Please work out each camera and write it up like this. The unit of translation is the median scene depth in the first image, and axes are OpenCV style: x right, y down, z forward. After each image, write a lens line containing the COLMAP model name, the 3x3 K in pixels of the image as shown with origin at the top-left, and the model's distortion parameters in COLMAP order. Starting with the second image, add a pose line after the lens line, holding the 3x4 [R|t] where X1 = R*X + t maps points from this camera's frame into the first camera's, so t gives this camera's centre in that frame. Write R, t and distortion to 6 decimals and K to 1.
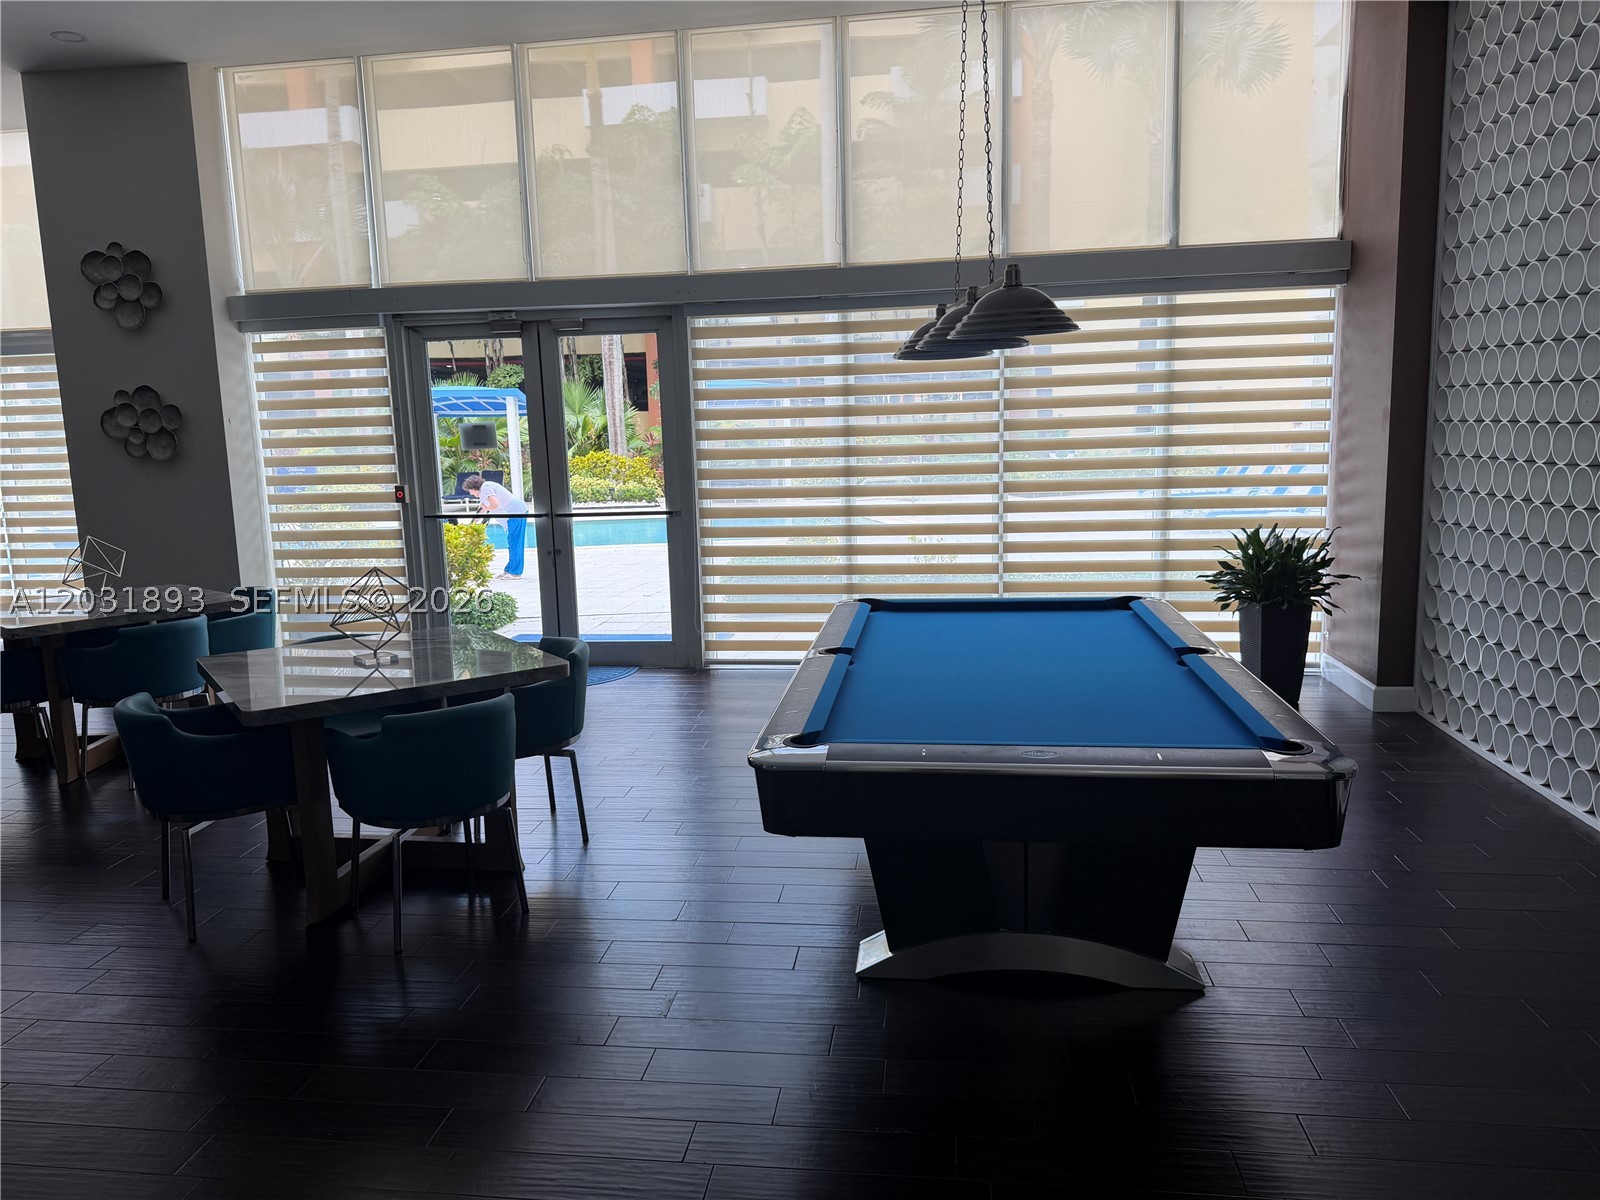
lens RADIAL K [[1140.9, 0, 796.6], [0, 1140.9, 599.8], [0, 0, 1]] dist [0.068694, -0.069951]
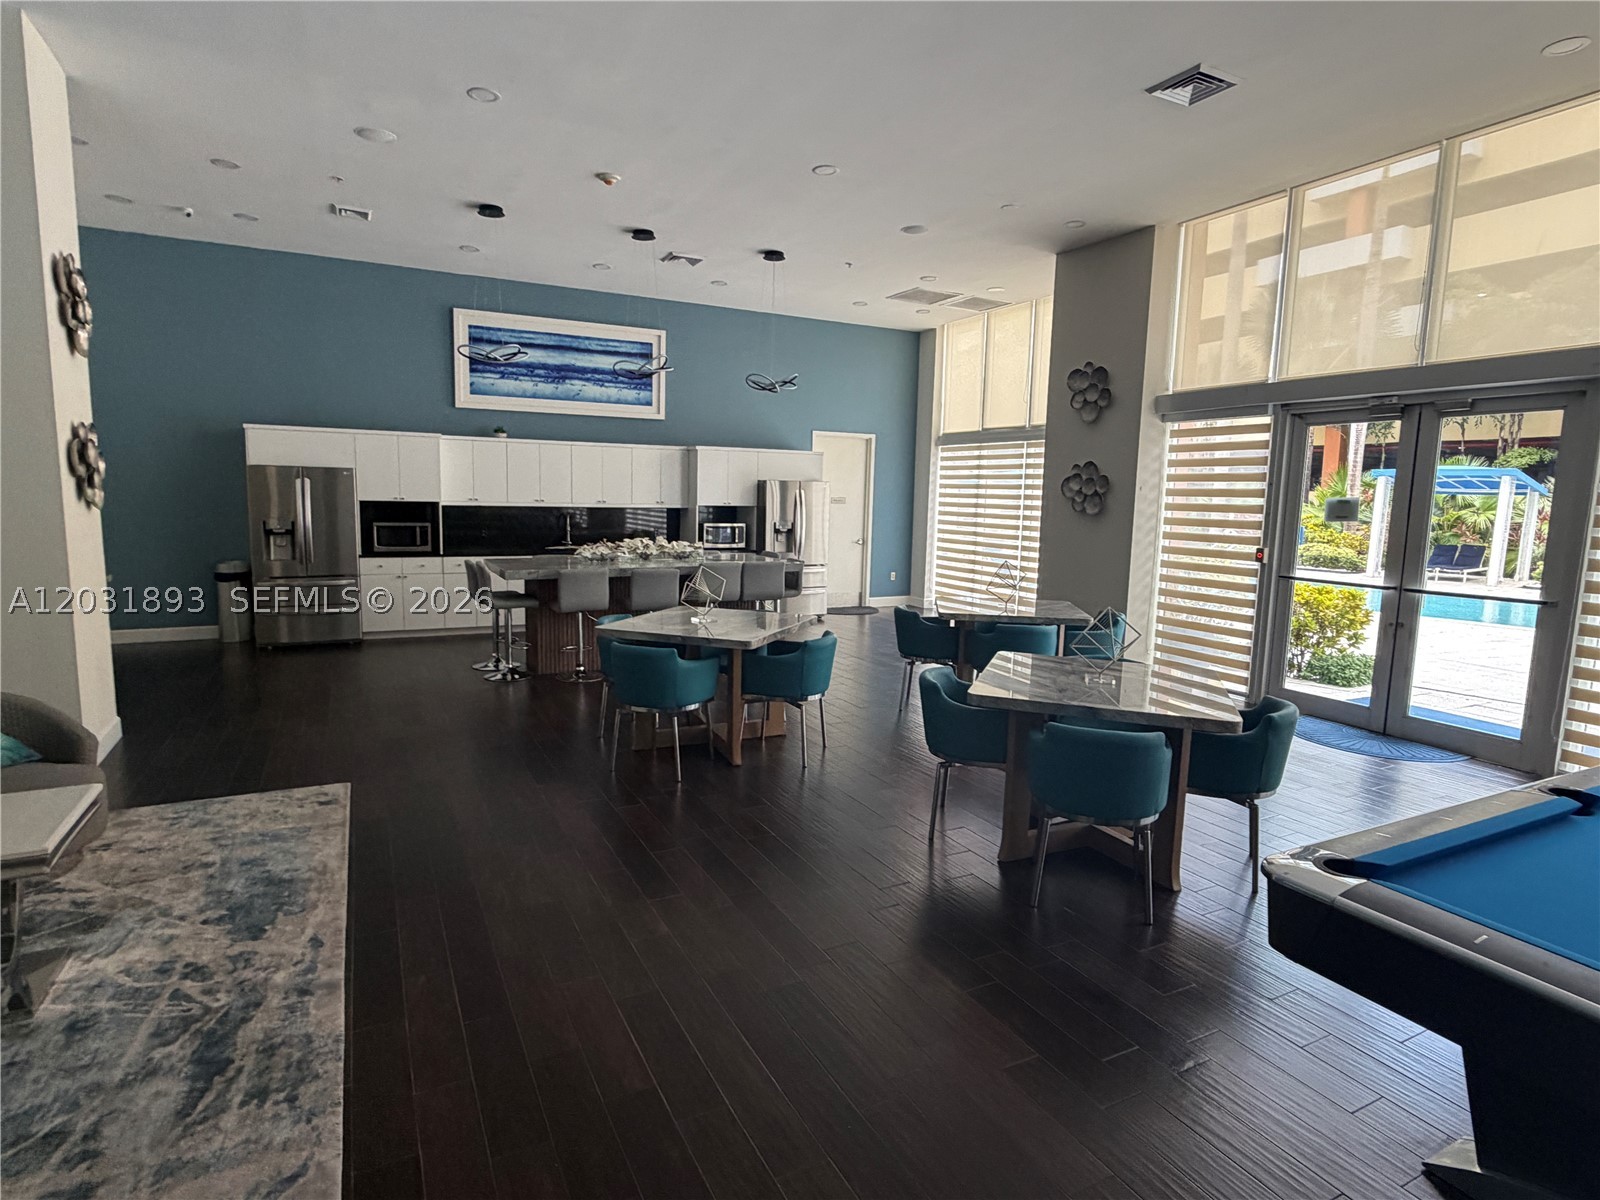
lens RADIAL K [[873.0, 0, 803.9], [0, 873.0, 599.4], [0, 0, 1]] dist [0.025757, 0.001609]
pose [[0.587430, 0.144464, -0.796276, 0.106525], [-0.167737, 0.984306, 0.054835, -0.018336], [0.791701, 0.101353, 0.602443, 0.091328]]
